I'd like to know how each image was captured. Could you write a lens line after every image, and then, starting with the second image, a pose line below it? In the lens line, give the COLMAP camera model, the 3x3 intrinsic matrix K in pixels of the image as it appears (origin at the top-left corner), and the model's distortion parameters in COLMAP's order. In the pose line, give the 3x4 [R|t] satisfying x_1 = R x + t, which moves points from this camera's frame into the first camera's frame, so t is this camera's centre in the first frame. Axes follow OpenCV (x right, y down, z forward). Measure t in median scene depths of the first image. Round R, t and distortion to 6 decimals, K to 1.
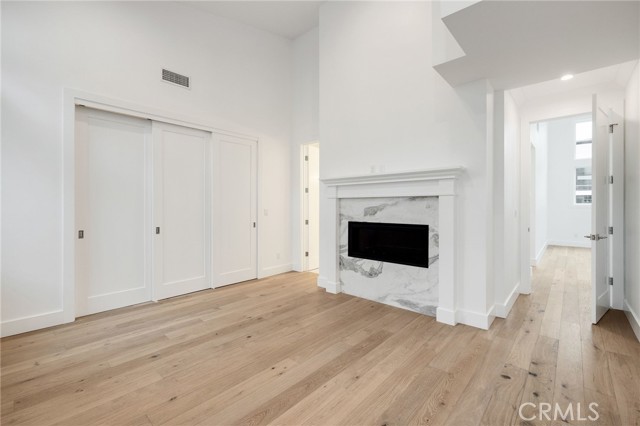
lens RADIAL K [[277.9, 0, 313.1], [0, 277.9, 209.0], [0, 0, 1]] dist [-0.003808, 0.001483]
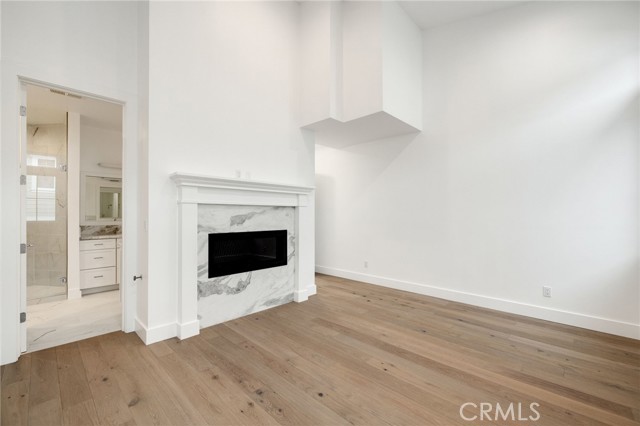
lens RADIAL K [[277.9, 0, 319.7], [0, 277.9, 213.3], [0, 0, 1]] dist [-0.003808, 0.001483]
pose [[-0.001159, 0.002738, 0.999996, -0.761691], [0.006600, 0.999974, -0.002730, -0.010013], [-0.999978, 0.006597, -0.001177, 0.795318]]
